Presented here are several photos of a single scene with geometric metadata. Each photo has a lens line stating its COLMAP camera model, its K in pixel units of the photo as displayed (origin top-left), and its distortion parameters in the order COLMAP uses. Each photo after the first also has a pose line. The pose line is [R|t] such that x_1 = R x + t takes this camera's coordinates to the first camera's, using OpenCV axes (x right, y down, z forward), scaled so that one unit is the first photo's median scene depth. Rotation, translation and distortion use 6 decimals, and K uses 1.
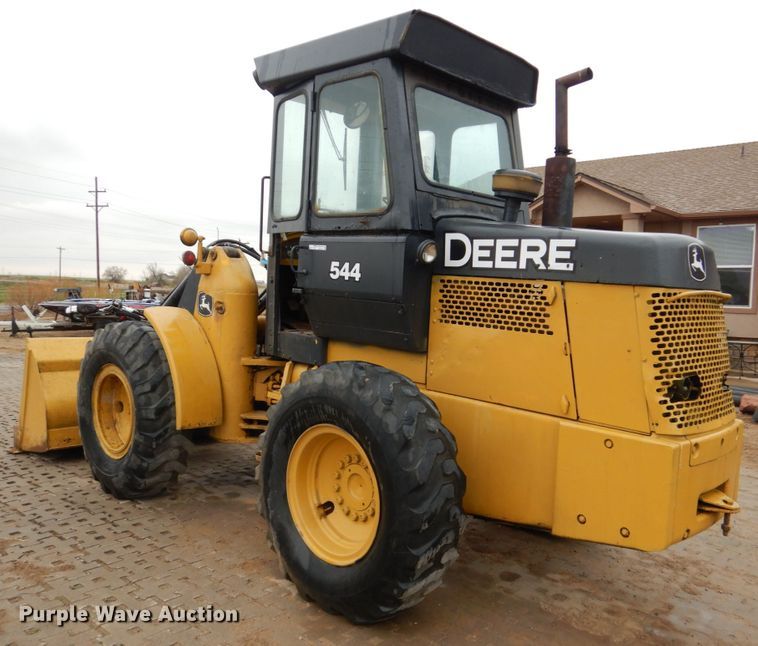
lens RADIAL K [[677.1, 0, 401.4], [0, 677.1, 328.5], [0, 0, 1]] dist [0.003768, -0.005412]
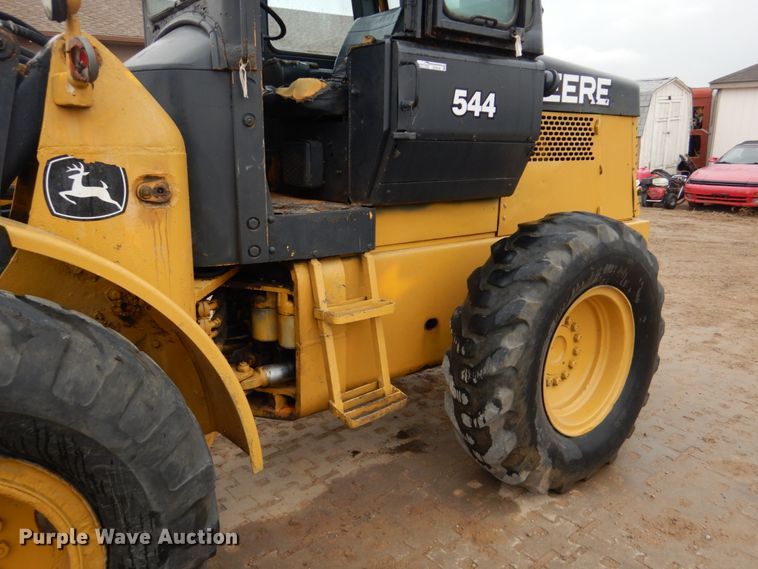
lens RADIAL K [[587.1, 0, 375.7], [0, 587.1, 281.8], [0, 0, 1]] dist [0.013951, -0.014795]
pose [[0.168943, -0.274836, 0.946532, -0.655466], [0.081902, 0.960930, 0.264399, -0.066336], [-0.982217, 0.032854, 0.184852, 0.859187]]
